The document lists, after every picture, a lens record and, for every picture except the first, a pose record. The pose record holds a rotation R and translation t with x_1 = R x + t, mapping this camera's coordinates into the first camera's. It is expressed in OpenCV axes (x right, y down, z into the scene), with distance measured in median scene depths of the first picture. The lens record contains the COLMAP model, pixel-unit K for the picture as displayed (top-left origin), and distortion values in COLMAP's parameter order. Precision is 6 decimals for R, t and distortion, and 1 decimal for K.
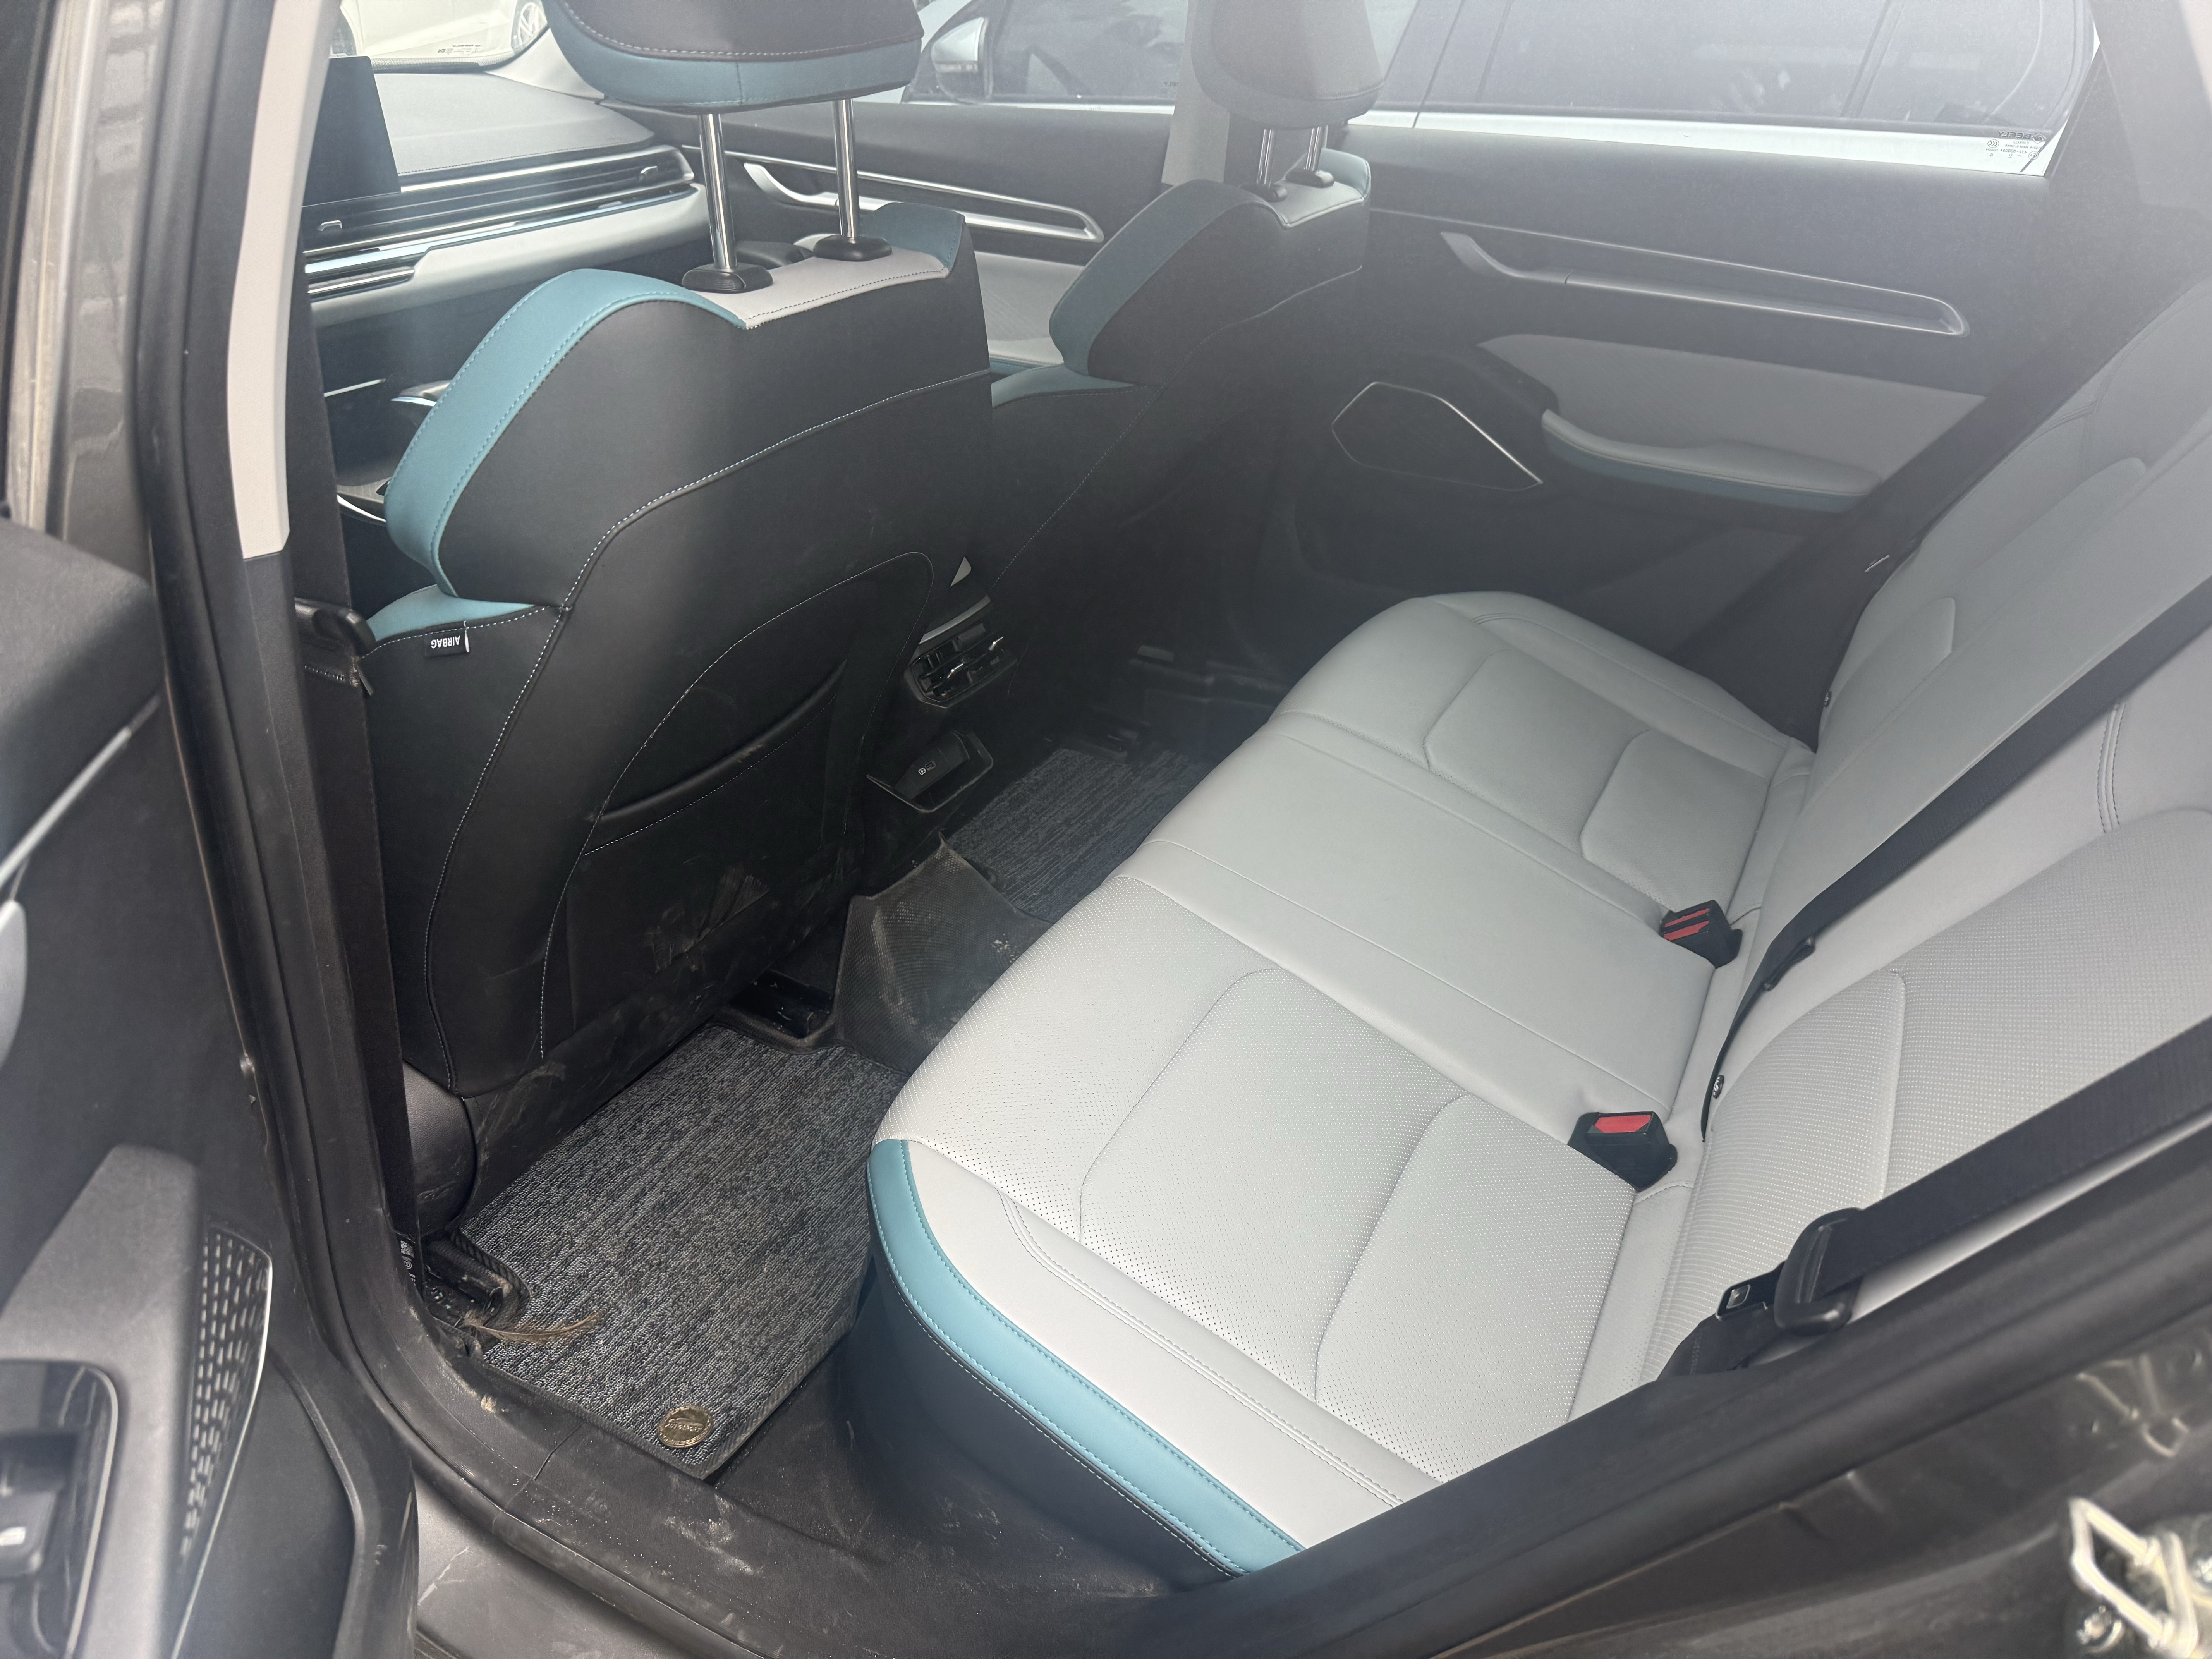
lens RADIAL K [[1549.4, 0, 1102.5], [0, 1549.4, 836.5], [0, 0, 1]] dist [0.041042, -0.051638]
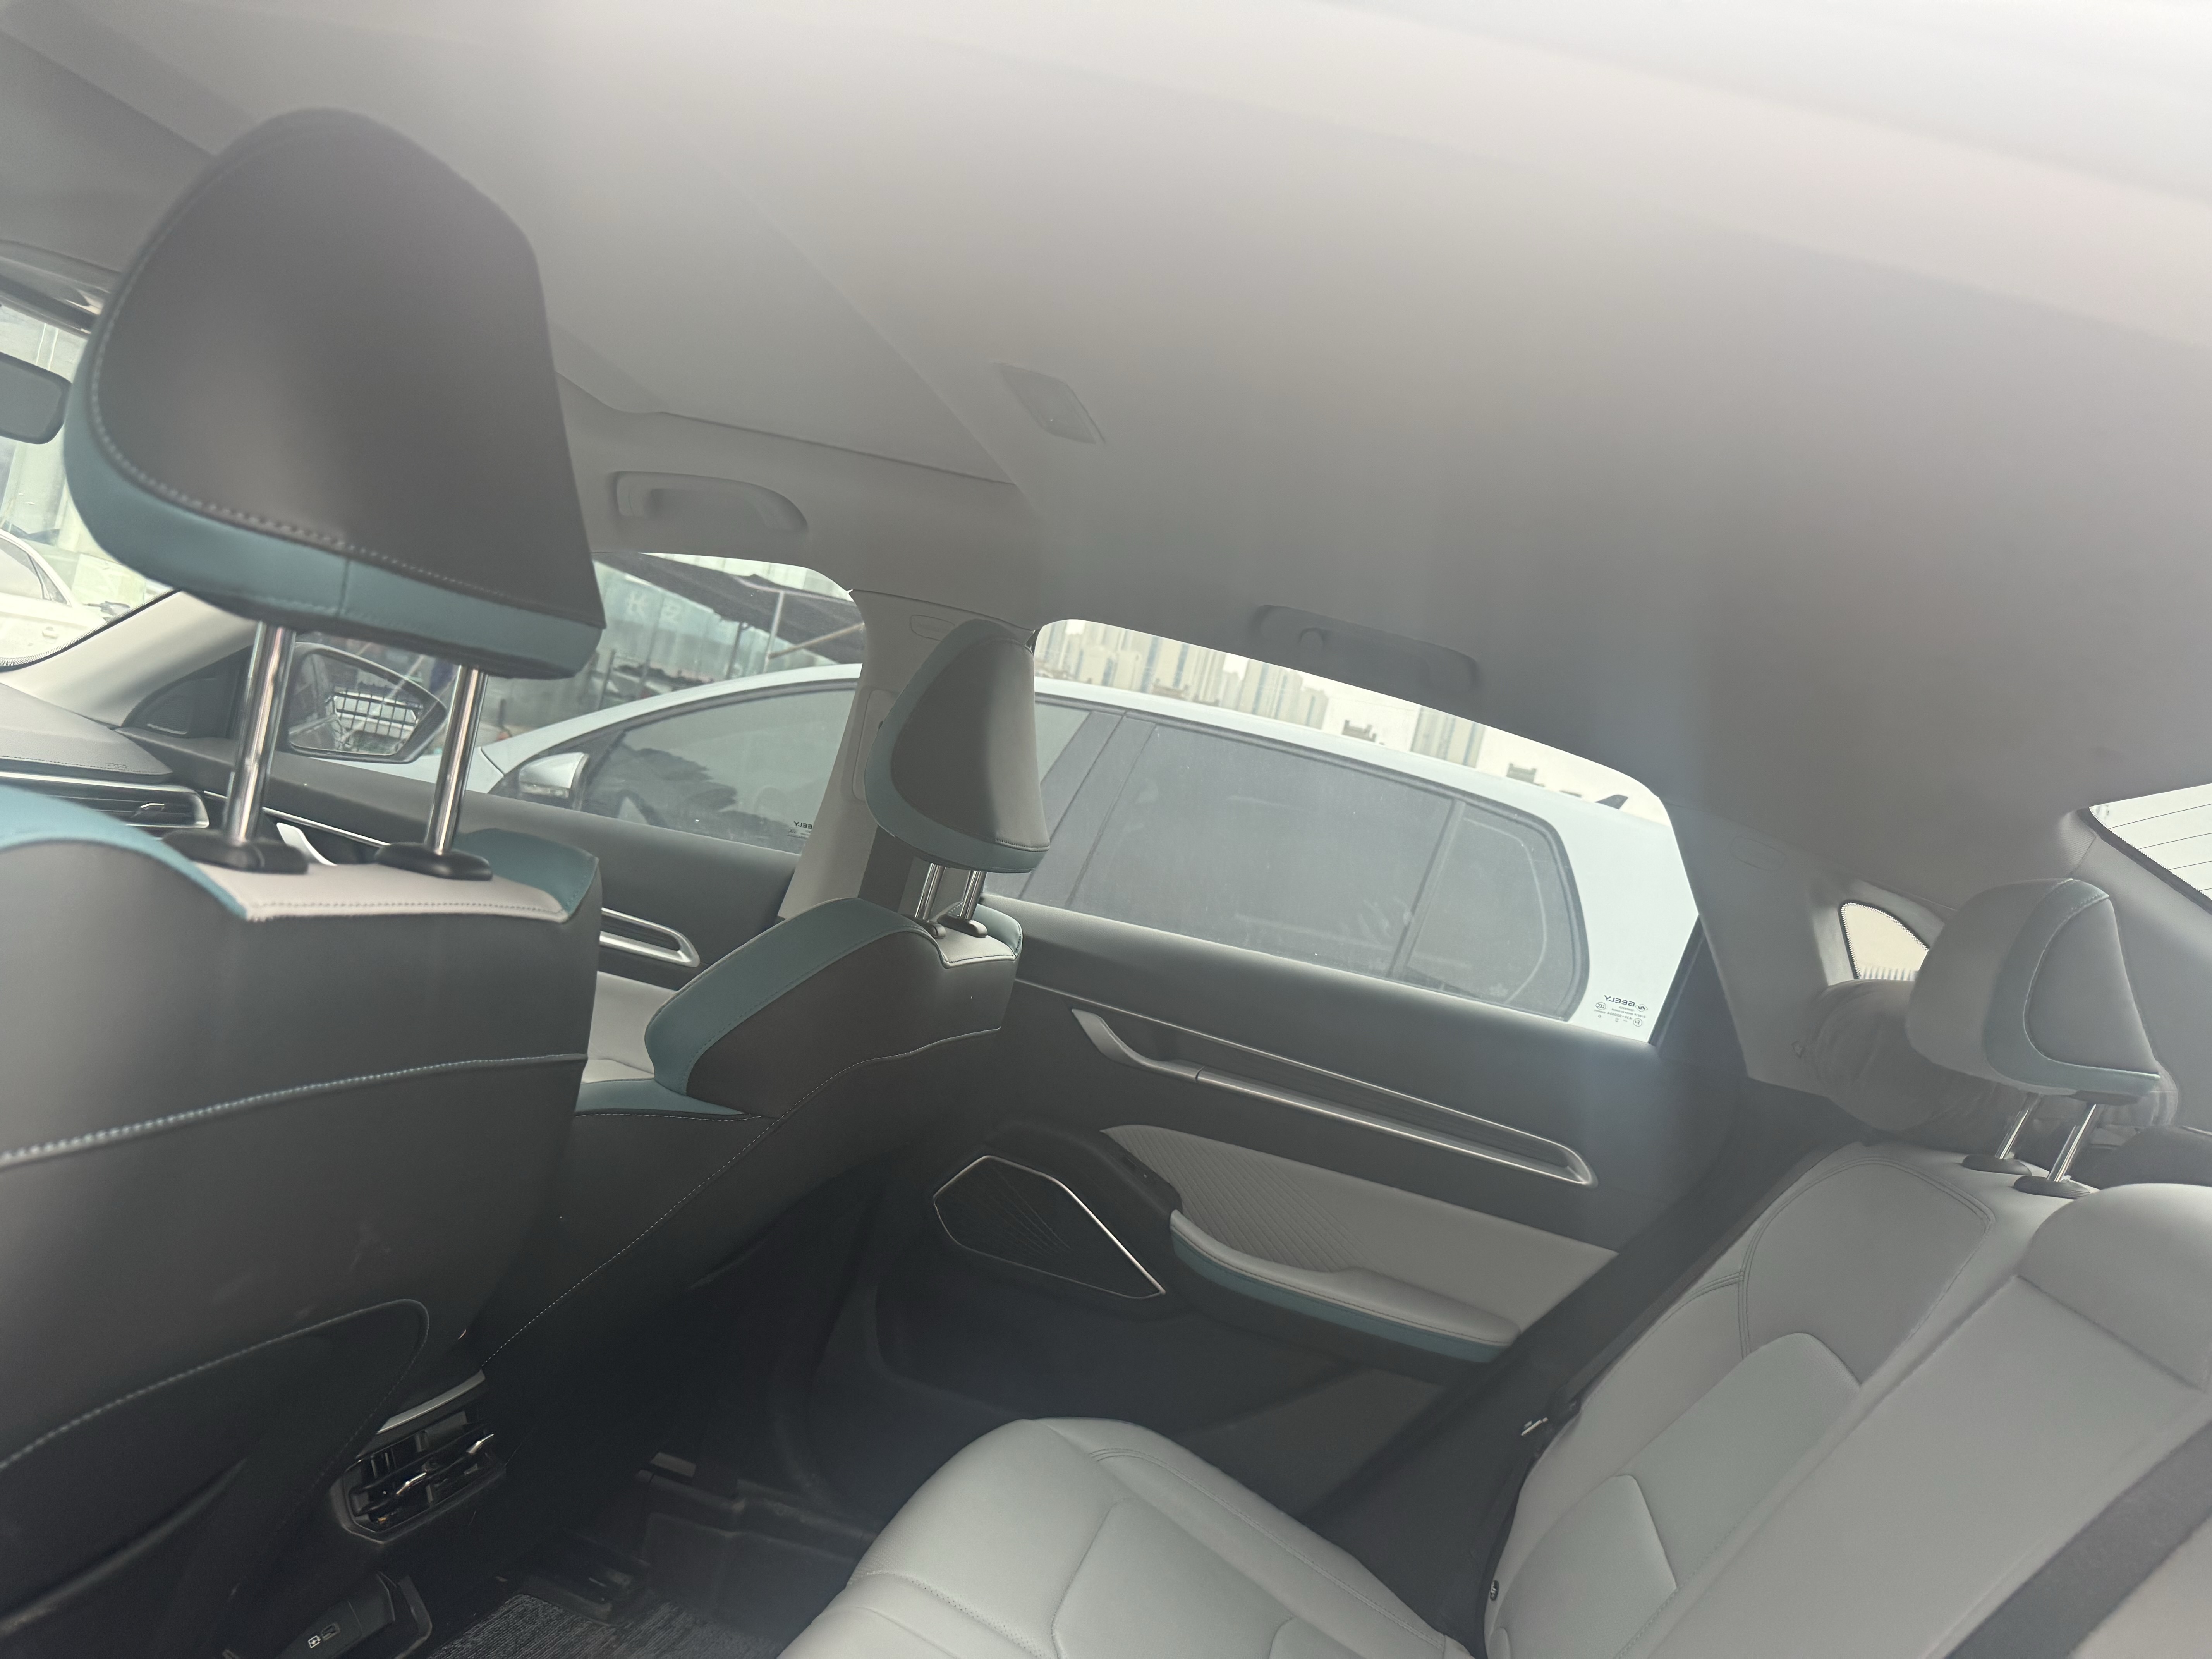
lens RADIAL K [[1549.4, 0, 1102.5], [0, 1549.4, 836.5], [0, 0, 1]] dist [0.041042, -0.051638]
pose [[0.945163, 0.183339, 0.270286, -0.041083], [-0.032305, 0.875997, -0.481233, -0.032216], [-0.324998, 0.446112, 0.833883, 0.182560]]
